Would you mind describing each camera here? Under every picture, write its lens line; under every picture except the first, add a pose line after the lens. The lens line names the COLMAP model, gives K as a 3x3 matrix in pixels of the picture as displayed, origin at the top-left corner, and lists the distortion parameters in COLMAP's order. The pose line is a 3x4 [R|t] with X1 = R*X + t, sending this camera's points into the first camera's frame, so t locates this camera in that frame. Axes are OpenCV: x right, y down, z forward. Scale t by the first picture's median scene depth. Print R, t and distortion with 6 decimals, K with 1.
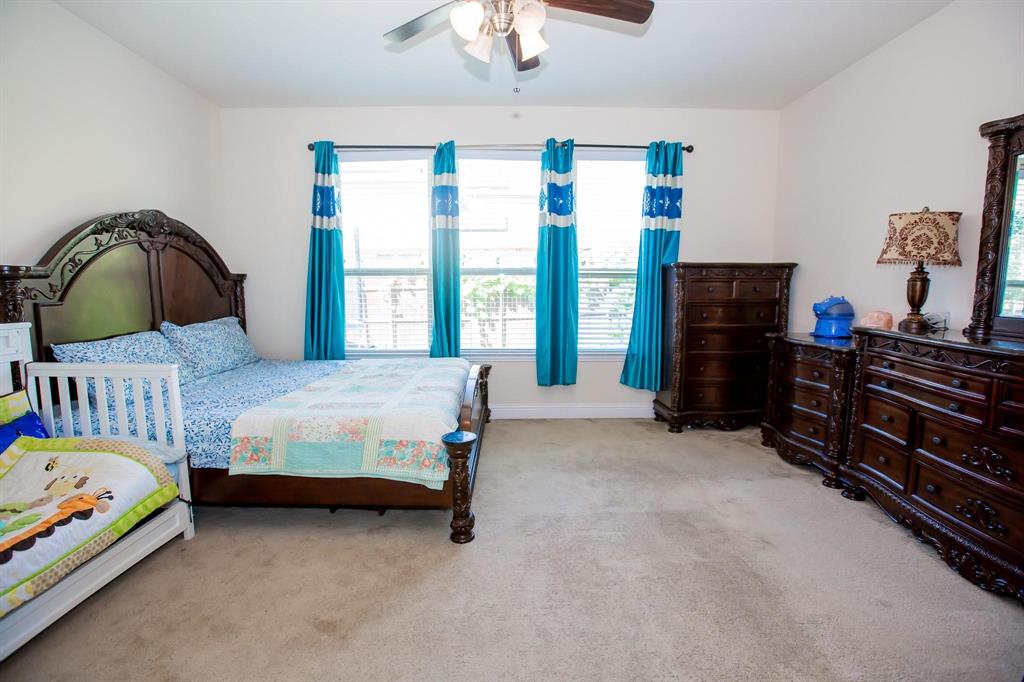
lens RADIAL K [[464.0, 0, 507.5], [0, 464.0, 336.7], [0, 0, 1]] dist [-0.056719, 0.020473]
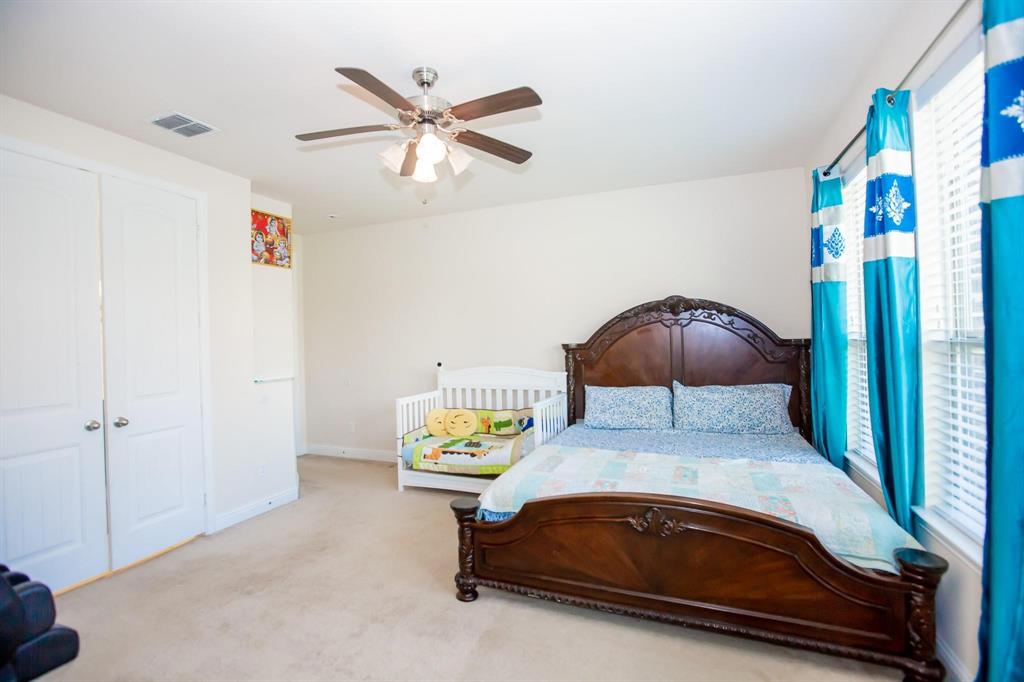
lens RADIAL K [[464.0, 0, 507.5], [0, 464.0, 336.7], [0, 0, 1]] dist [-0.056719, 0.020473]
pose [[-0.357747, 0.004209, -0.933809, 0.617887], [-0.080214, 0.996155, 0.035220, -0.160542], [0.930367, 0.087505, -0.356034, 0.983145]]
